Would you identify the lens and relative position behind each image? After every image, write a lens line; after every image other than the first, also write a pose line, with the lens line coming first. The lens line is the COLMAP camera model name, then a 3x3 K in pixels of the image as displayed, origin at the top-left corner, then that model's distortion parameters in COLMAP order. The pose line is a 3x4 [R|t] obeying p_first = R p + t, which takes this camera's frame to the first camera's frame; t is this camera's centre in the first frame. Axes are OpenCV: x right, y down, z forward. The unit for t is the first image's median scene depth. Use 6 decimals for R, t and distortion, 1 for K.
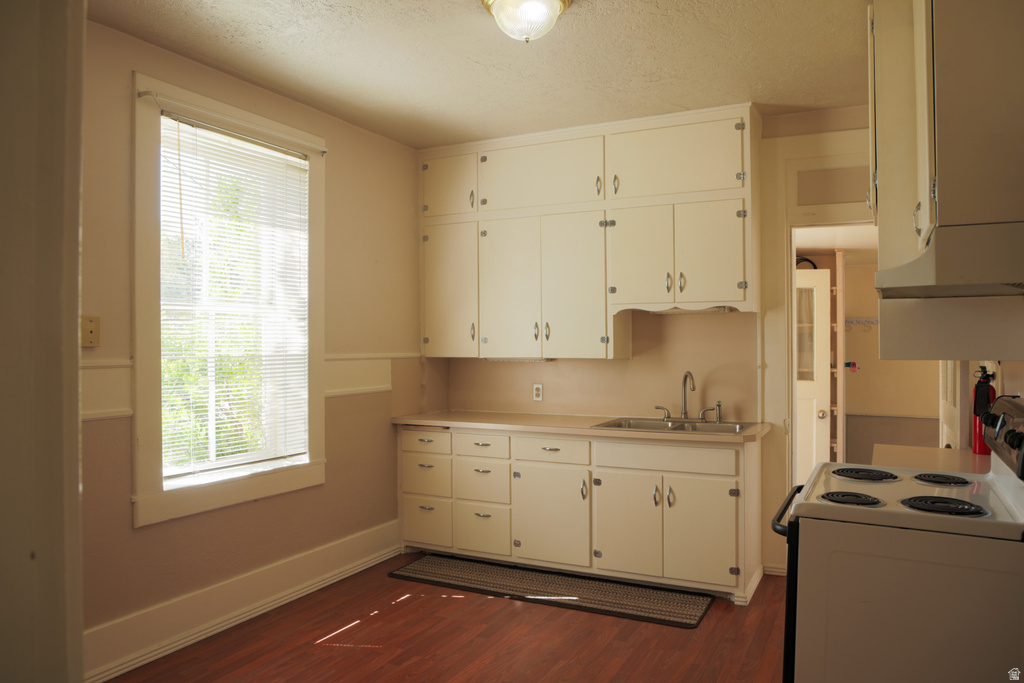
lens RADIAL K [[738.7, 0, 533.2], [0, 738.7, 341.5], [0, 0, 1]] dist [-0.059522, -0.001388]
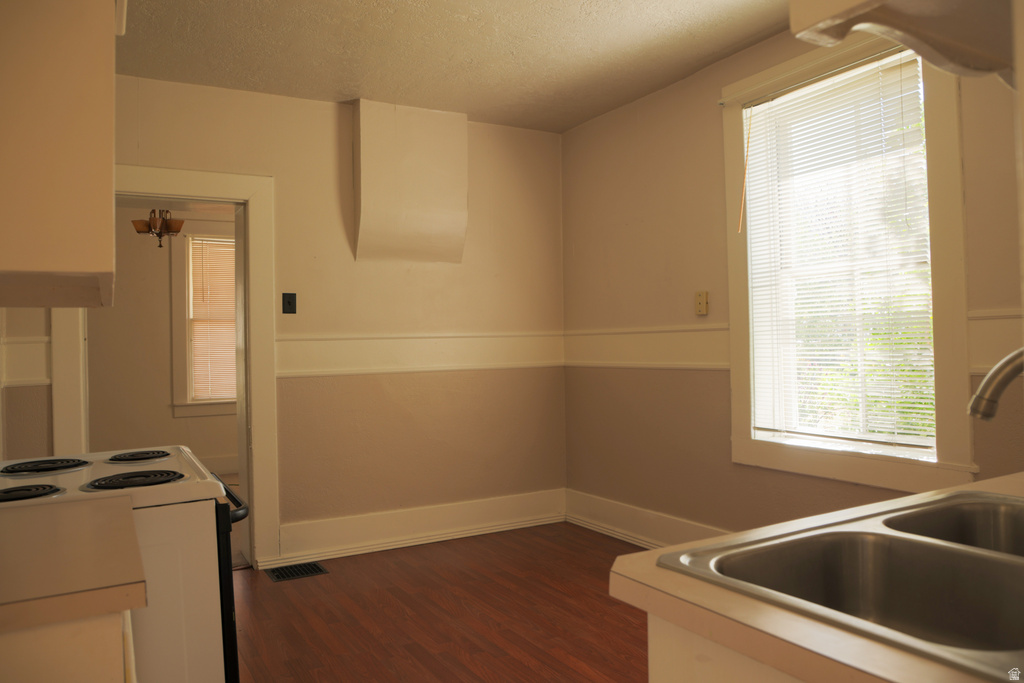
lens RADIAL K [[738.7, 0, 533.2], [0, 738.7, 341.5], [0, 0, 1]] dist [-0.059522, -0.001388]
pose [[-0.551932, 0.011813, -0.833806, 0.524244], [0.030981, 0.999500, -0.006348, 0.041206], [0.833314, -0.029336, -0.552021, 1.117958]]
